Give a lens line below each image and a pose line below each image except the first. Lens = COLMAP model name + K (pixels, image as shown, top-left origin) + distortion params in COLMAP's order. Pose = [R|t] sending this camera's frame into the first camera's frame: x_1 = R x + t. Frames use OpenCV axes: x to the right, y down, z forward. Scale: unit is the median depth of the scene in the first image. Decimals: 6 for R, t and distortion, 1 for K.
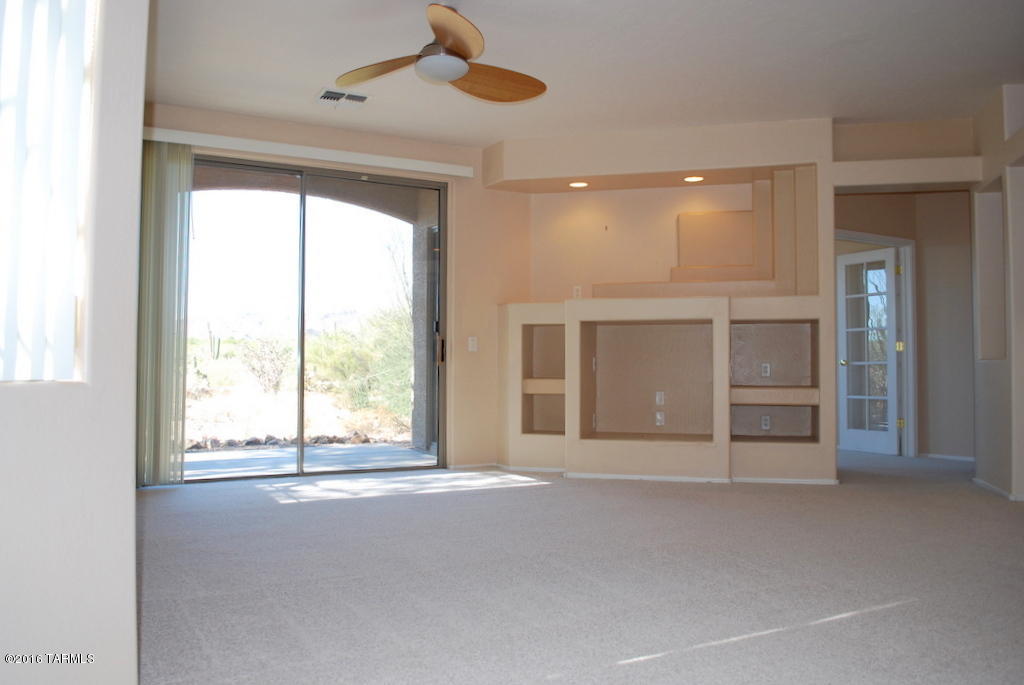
lens RADIAL K [[820.4, 0, 512.1], [0, 820.4, 345.7], [0, 0, 1]] dist [-0.082915, -0.004080]
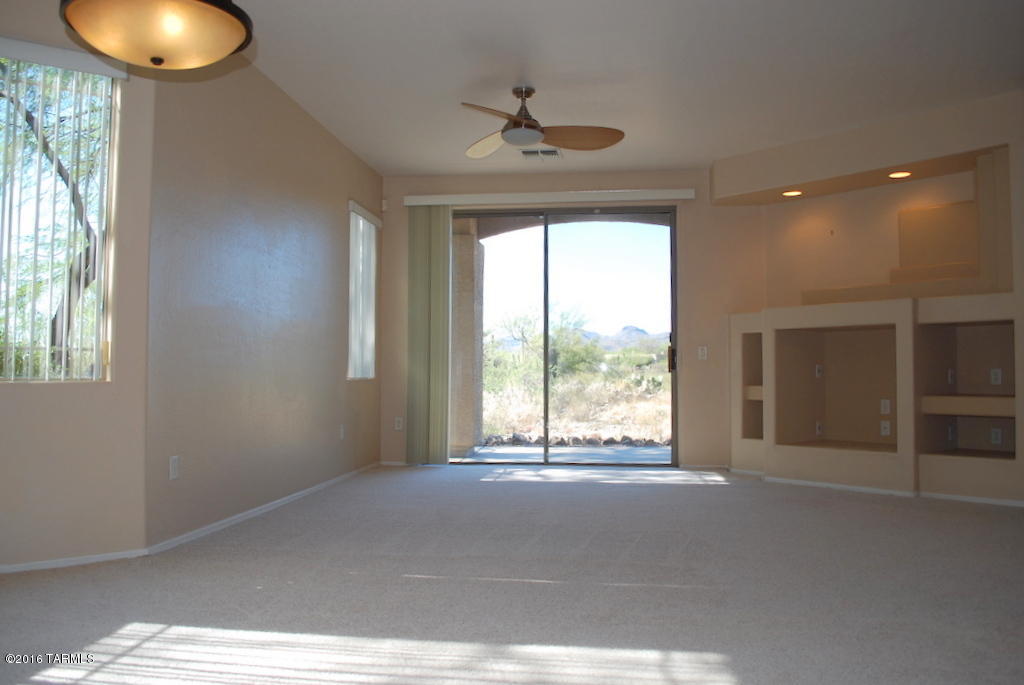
lens RADIAL K [[860.8, 0, 512.1], [0, 860.8, 338.2], [0, 0, 1]] dist [-0.095603, 0.016884]
pose [[0.806526, -0.025119, -0.590664, 0.444152], [0.015949, 0.999658, -0.020734, -0.002140], [0.590983, 0.007302, 0.806651, -0.055681]]
